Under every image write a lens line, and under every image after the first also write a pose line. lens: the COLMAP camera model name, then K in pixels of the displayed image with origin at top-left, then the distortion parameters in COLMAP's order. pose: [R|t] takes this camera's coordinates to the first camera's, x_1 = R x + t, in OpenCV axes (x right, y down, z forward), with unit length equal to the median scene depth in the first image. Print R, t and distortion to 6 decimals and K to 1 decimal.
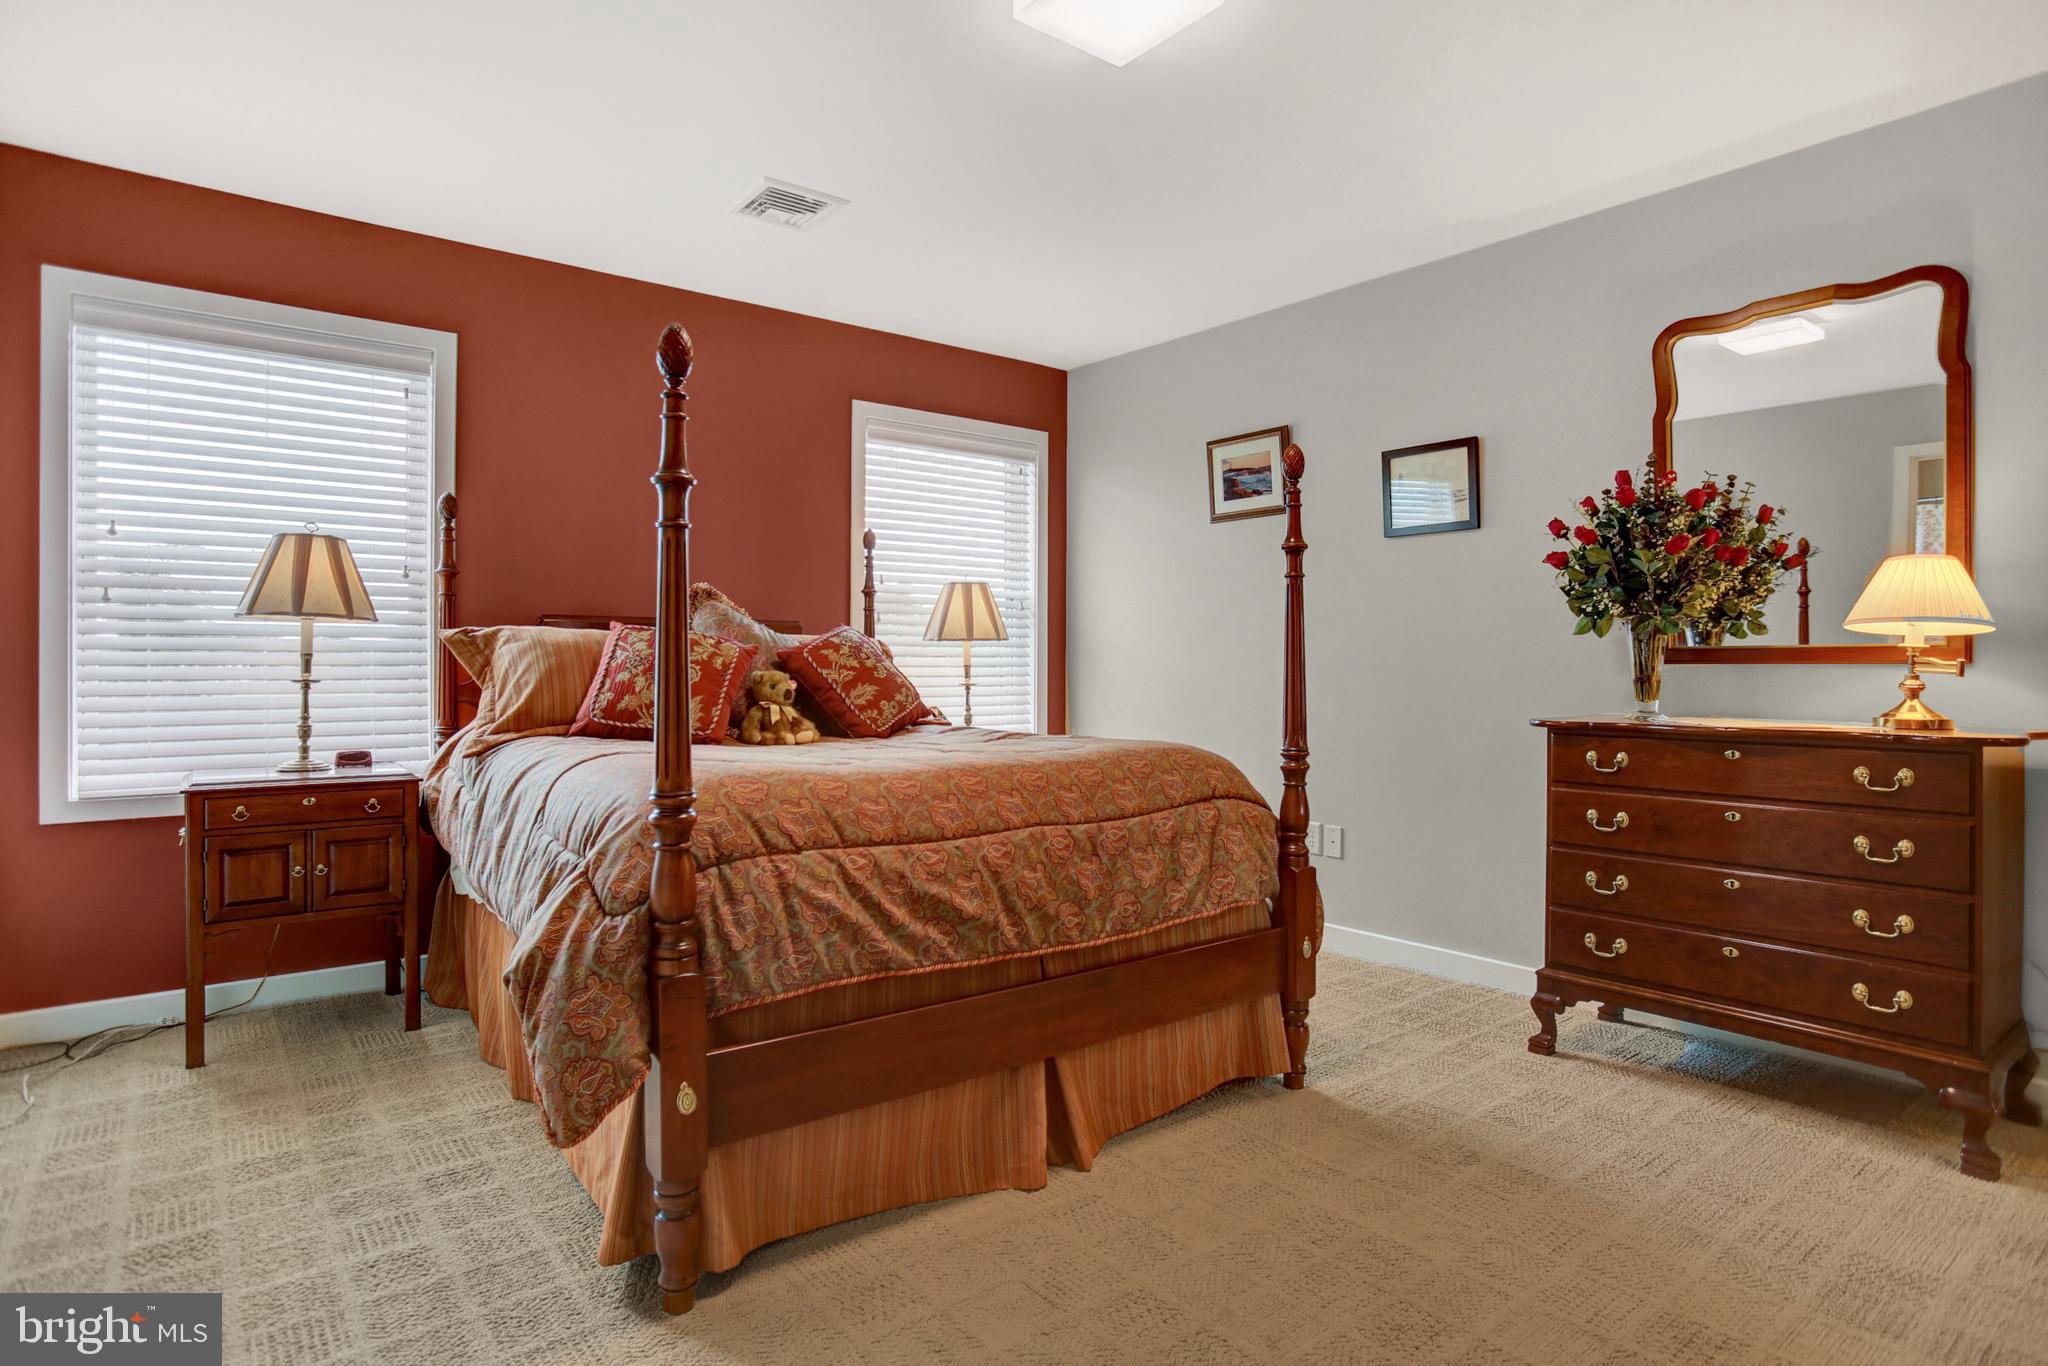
lens RADIAL K [[1102.5, 0, 985.8], [0, 1102.5, 676.7], [0, 0, 1]] dist [-0.030687, 0.000501]
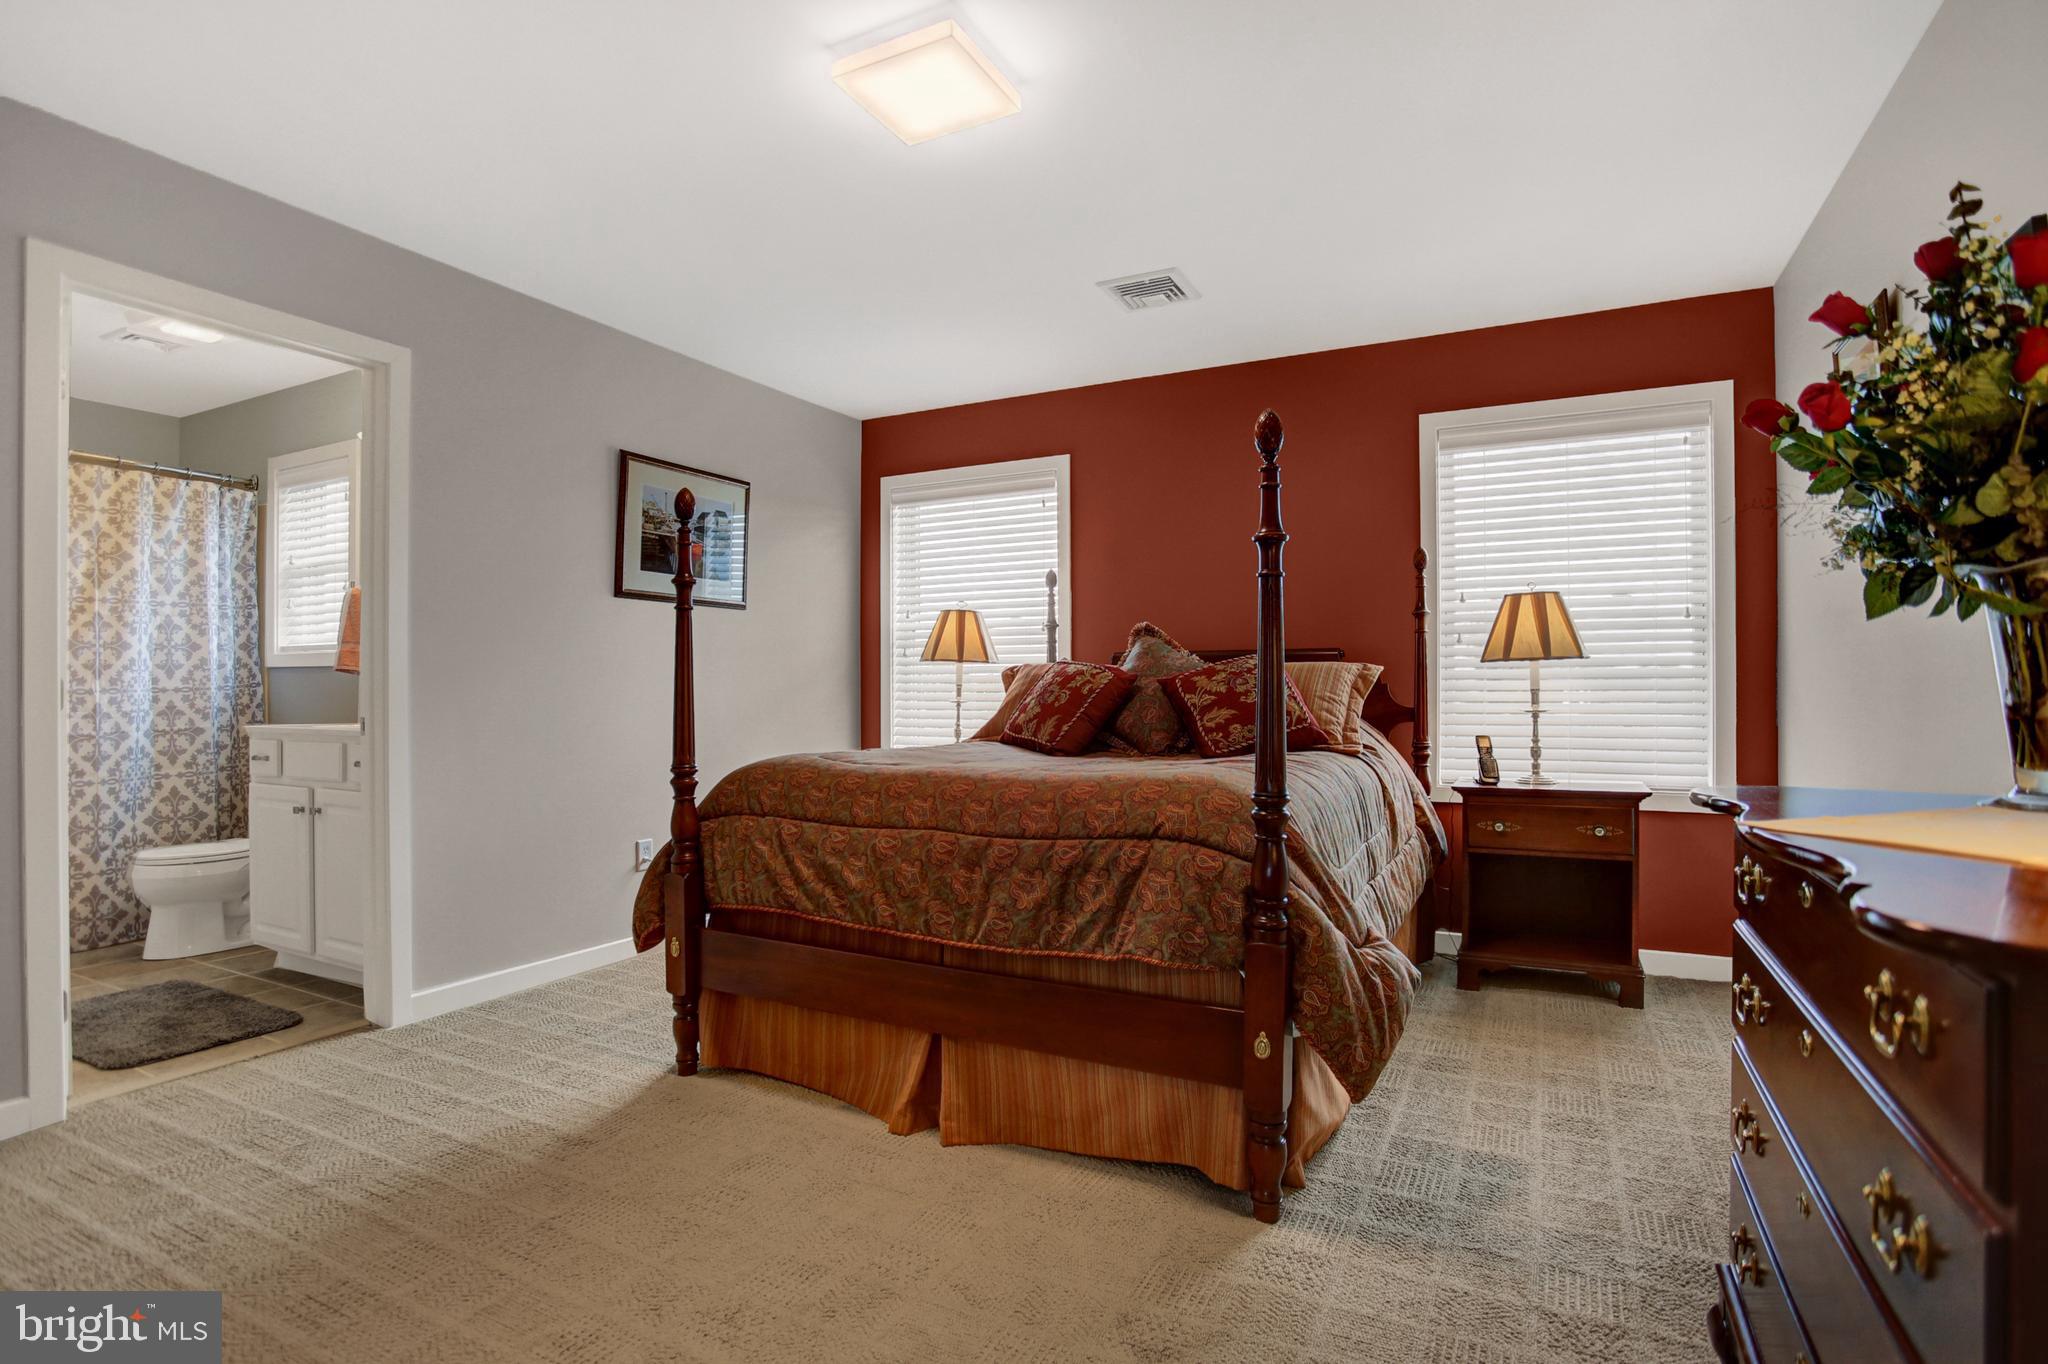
lens RADIAL K [[999.3, 0, 1021.9], [0, 999.3, 693.4], [0, 0, 1]] dist [-0.058237, 0.022961]
pose [[0.424299, -0.001646, -0.905521, 0.749106], [-0.005588, 0.999975, -0.004436, -0.002352], [0.905505, 0.006942, 0.424279, 0.465134]]
